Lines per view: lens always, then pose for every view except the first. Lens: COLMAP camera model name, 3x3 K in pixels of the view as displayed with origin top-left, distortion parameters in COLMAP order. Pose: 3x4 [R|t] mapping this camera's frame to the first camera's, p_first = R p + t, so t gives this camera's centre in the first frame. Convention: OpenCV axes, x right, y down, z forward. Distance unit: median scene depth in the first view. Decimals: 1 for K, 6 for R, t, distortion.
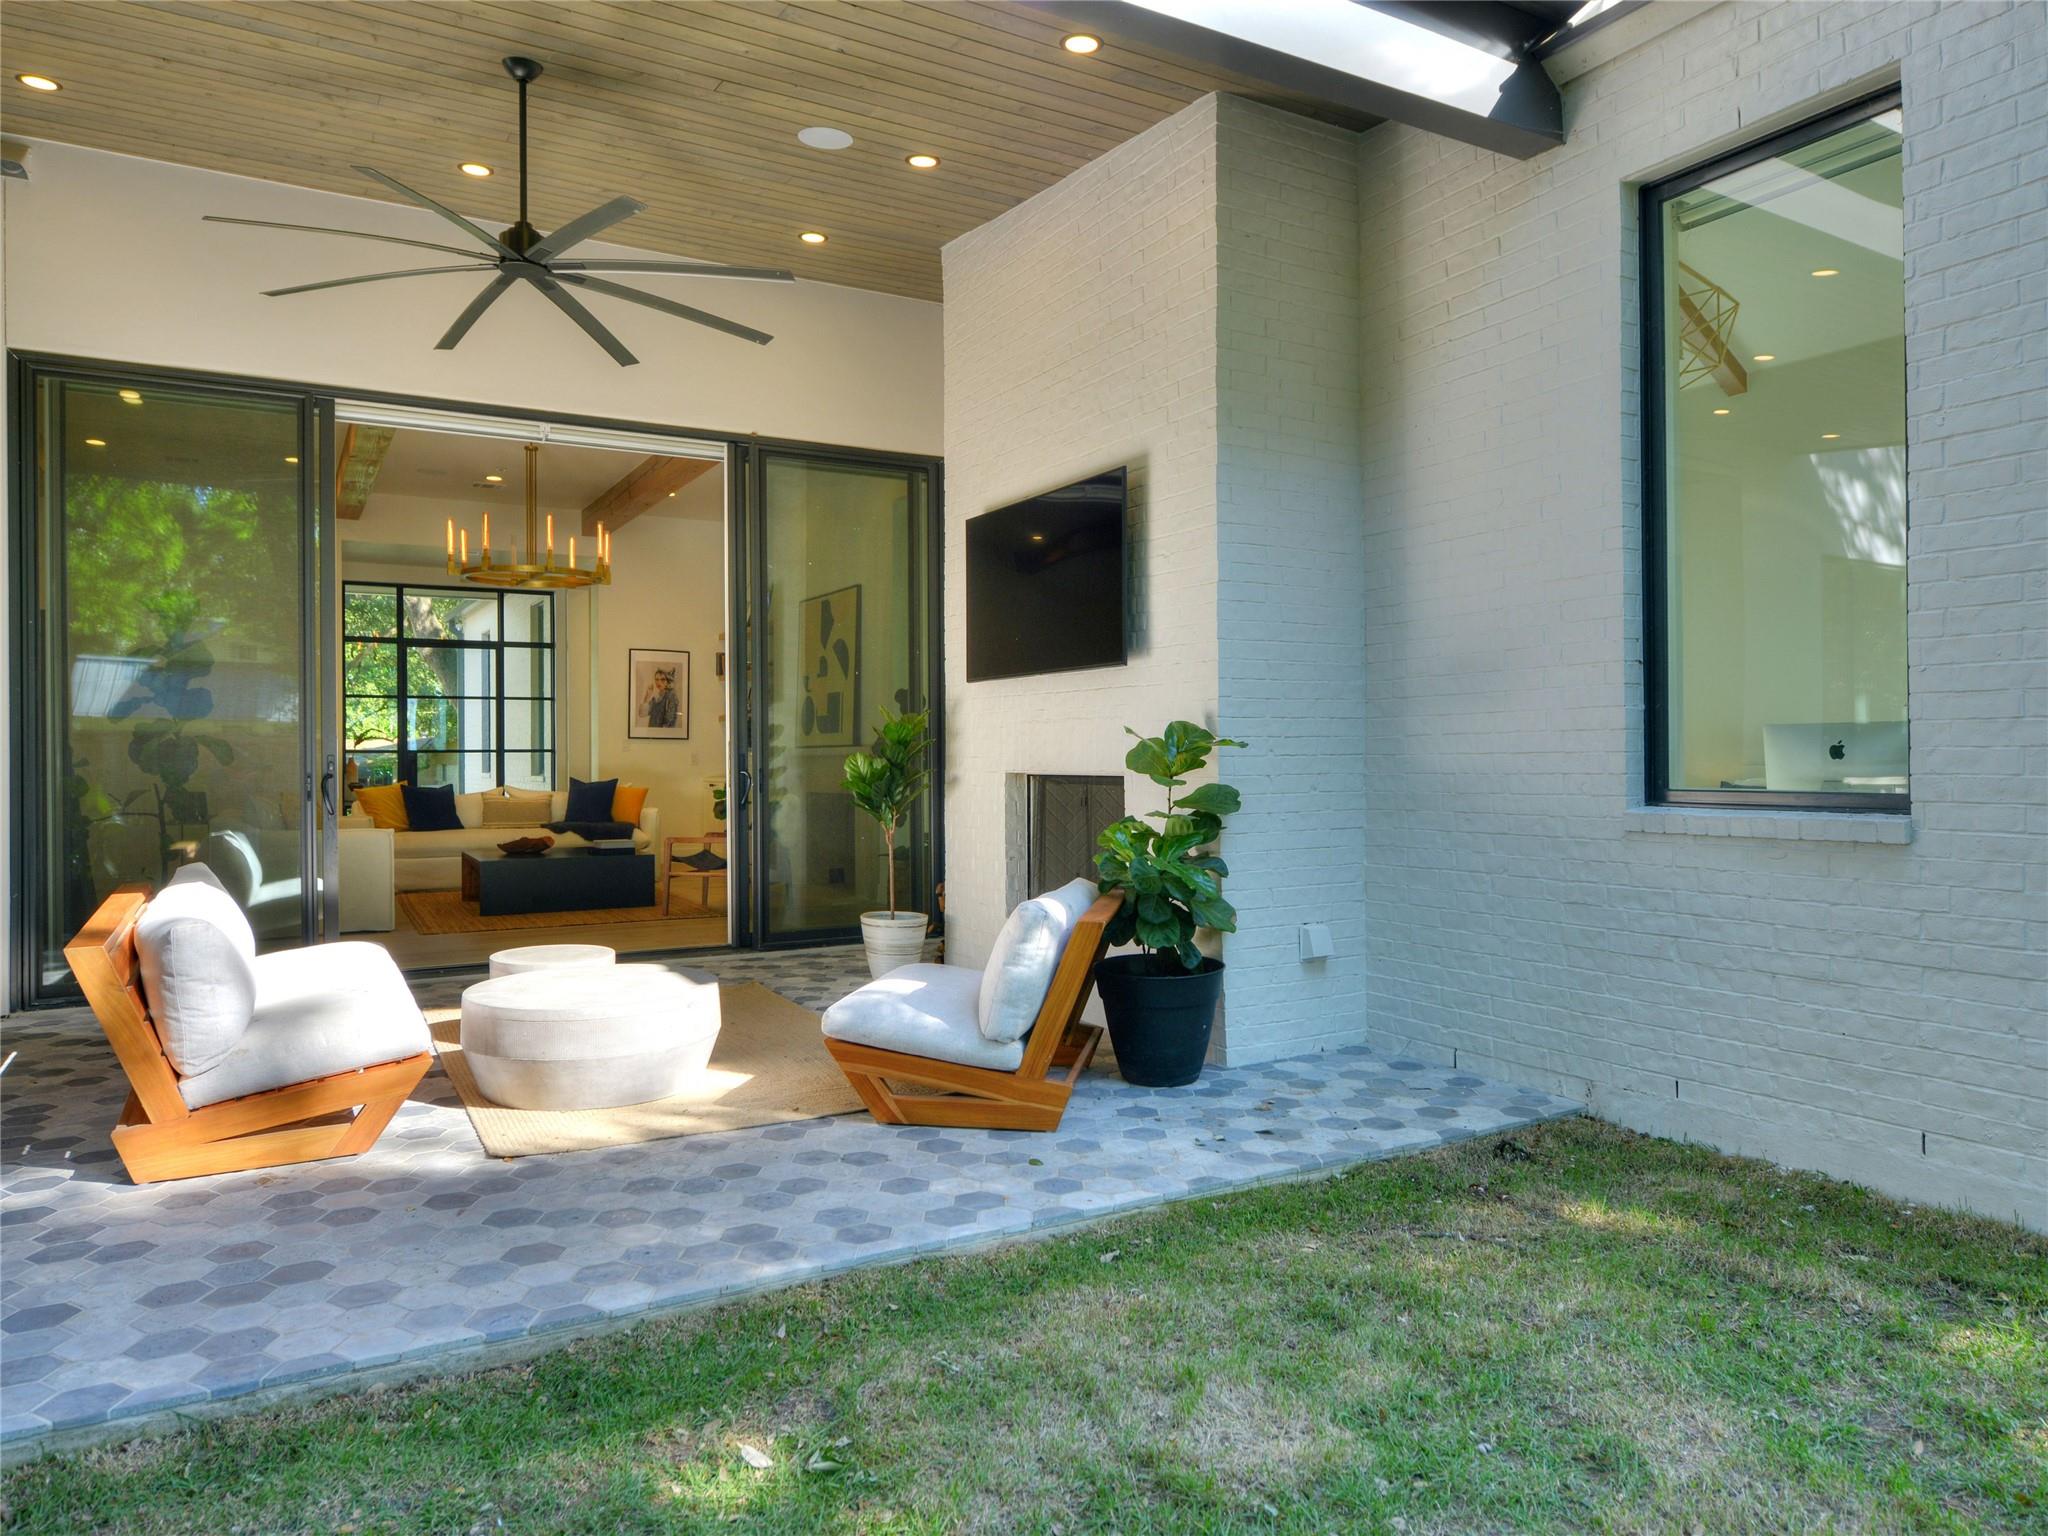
lens RADIAL K [[1291.1, 0, 1023.1], [0, 1291.1, 760.5], [0, 0, 1]] dist [-0.004611, -0.000746]
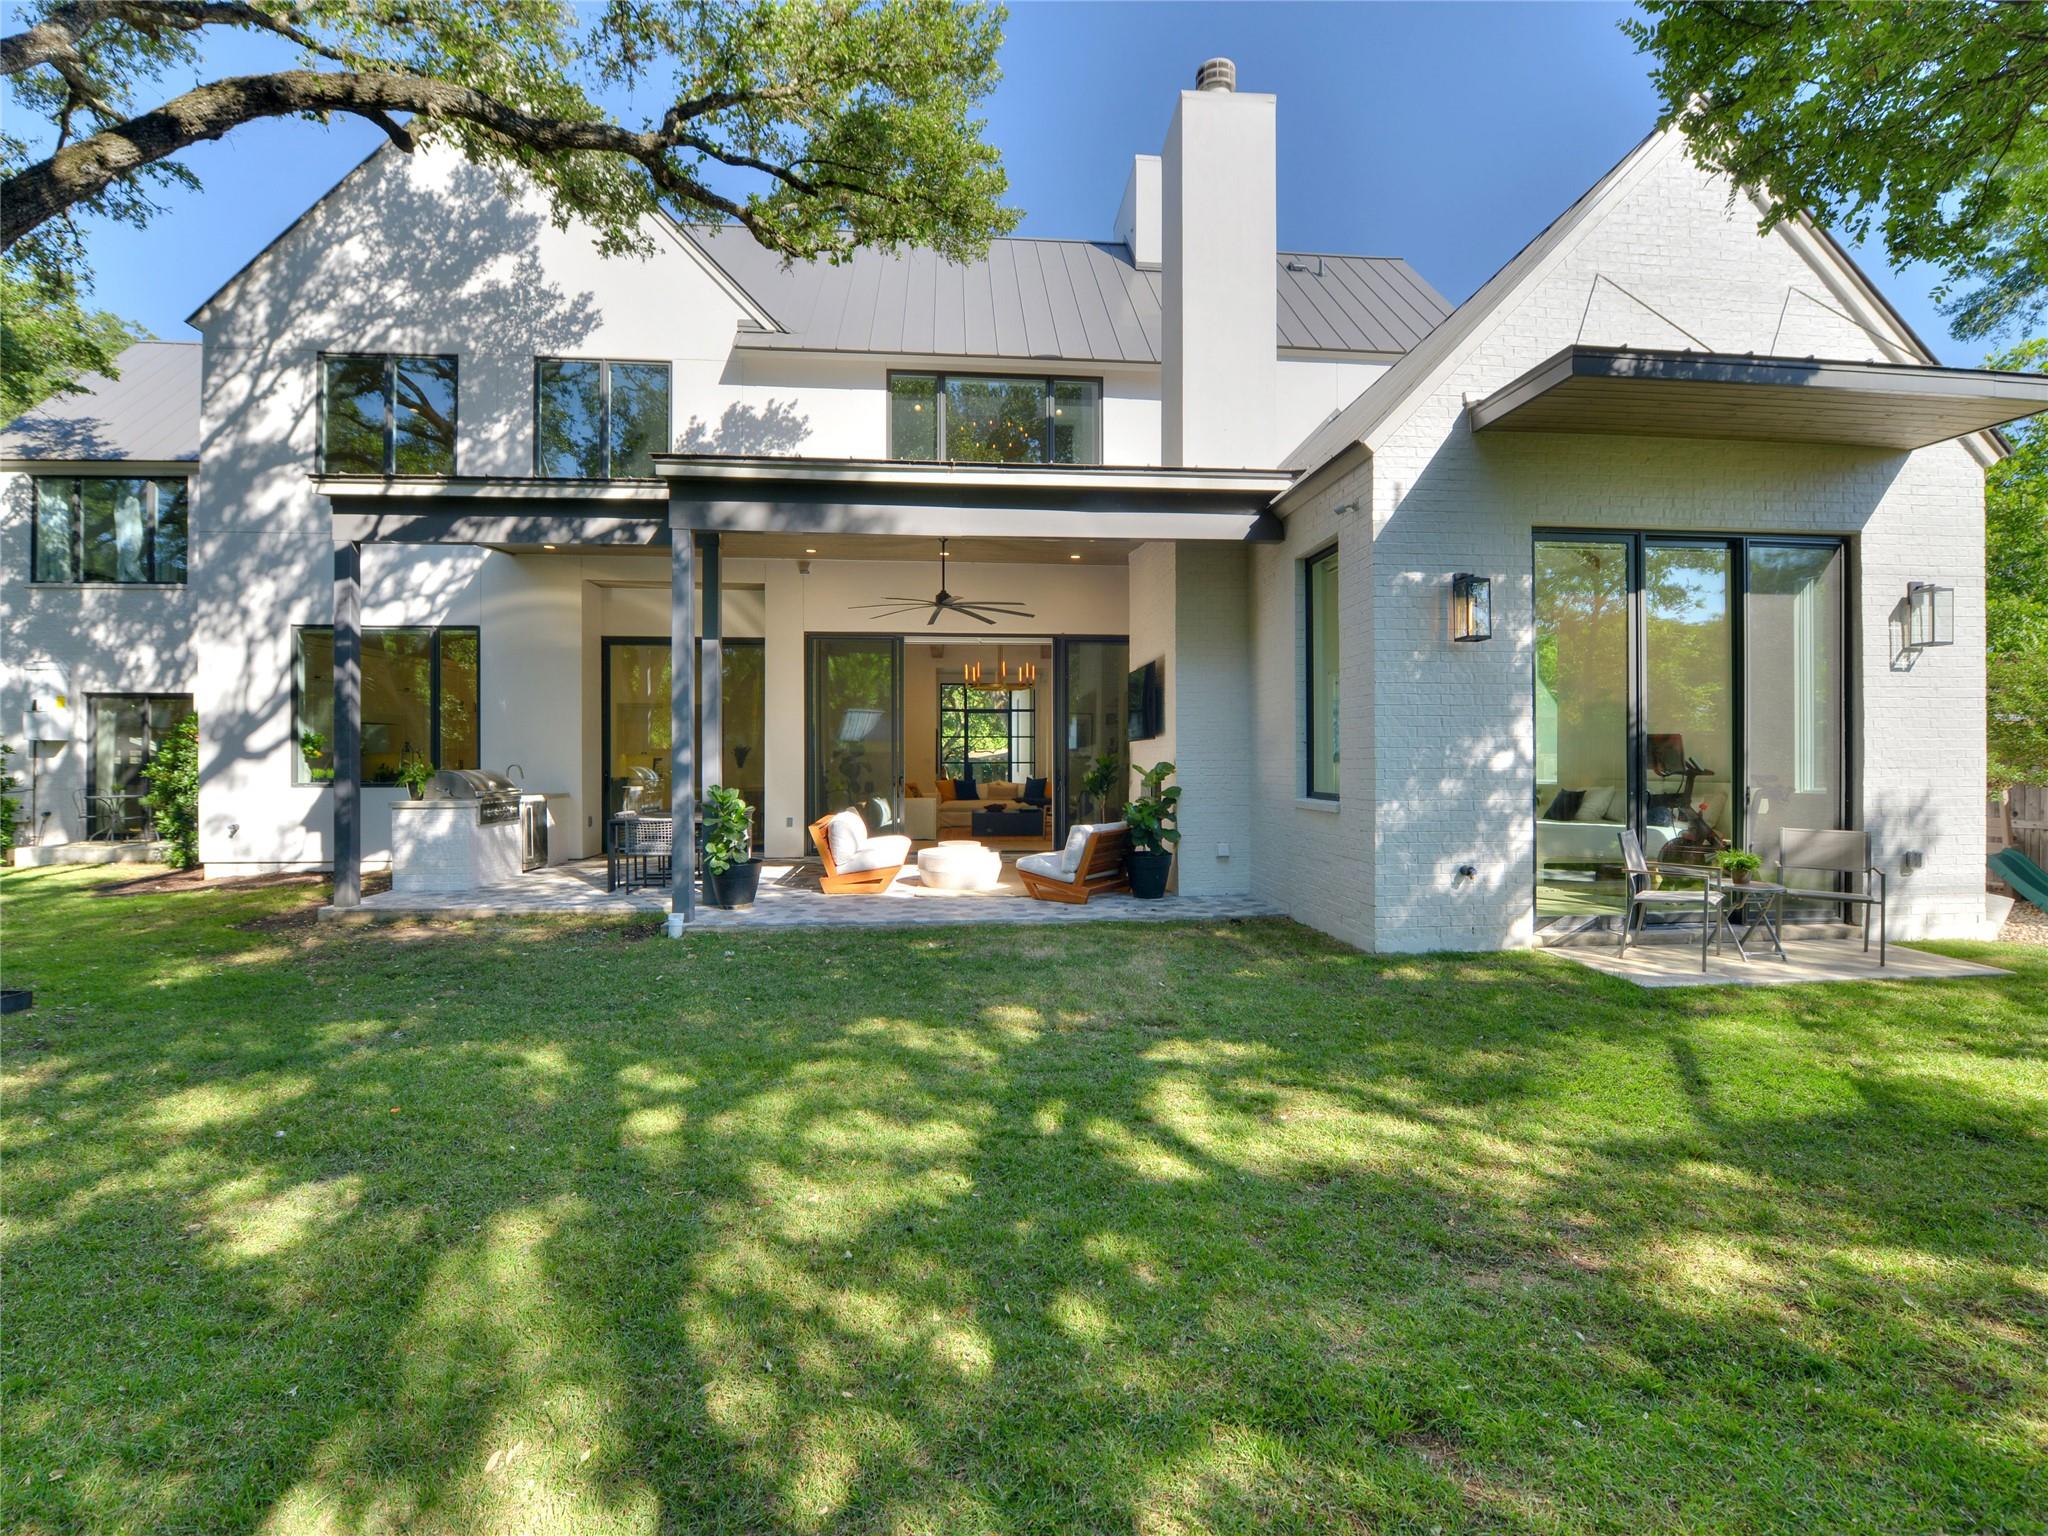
lens RADIAL K [[821.7, 0, 1024.0], [0, 821.7, 765.7], [0, 0, 1]] dist [0.000139, 0.000000]
pose [[0.910712, 0.009754, -0.412928, 0.580322], [-0.009157, 0.999952, 0.003424, -0.028102], [0.412941, 0.000663, 0.910757, -0.654723]]
